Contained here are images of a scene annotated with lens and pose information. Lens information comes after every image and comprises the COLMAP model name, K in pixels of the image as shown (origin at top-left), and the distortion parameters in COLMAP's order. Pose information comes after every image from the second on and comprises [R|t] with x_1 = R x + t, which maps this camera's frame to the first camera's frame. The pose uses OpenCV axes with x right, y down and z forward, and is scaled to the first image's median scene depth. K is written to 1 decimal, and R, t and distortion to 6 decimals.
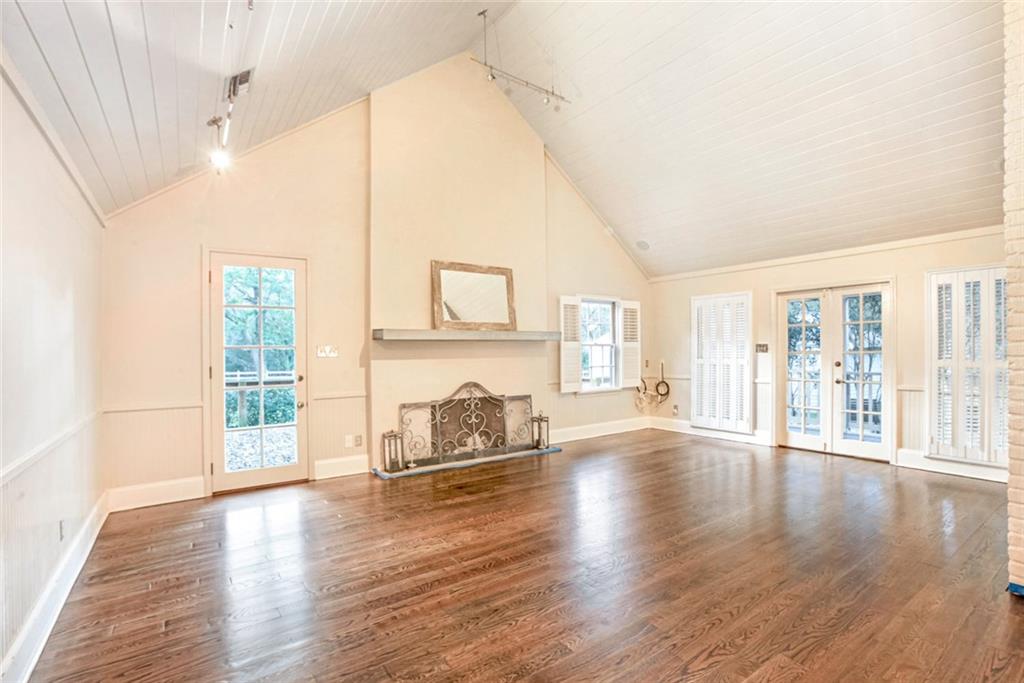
lens RADIAL K [[475.6, 0, 512.2], [0, 475.6, 347.3], [0, 0, 1]] dist [-0.013595, 0.001884]
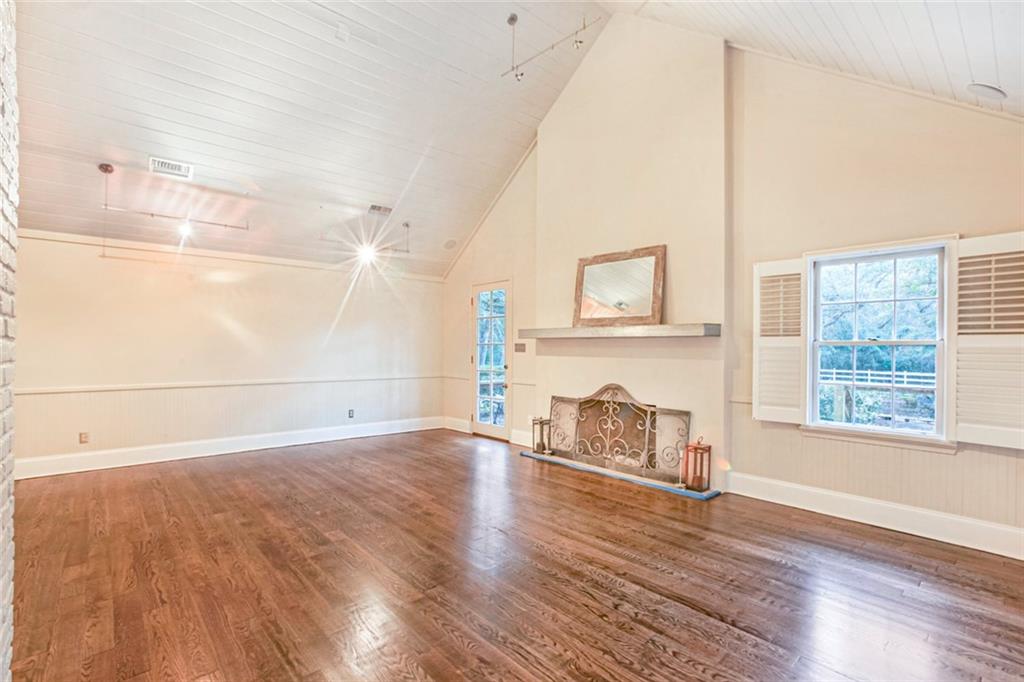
lens RADIAL K [[475.6, 0, 511.8], [0, 475.6, 343.1], [0, 0, 1]] dist [-0.013595, 0.001884]
pose [[0.135545, 0.002249, -0.990769, 0.767687], [-0.001924, 0.999996, 0.002006, -0.005549], [0.990769, 0.001634, 0.135549, 0.677723]]
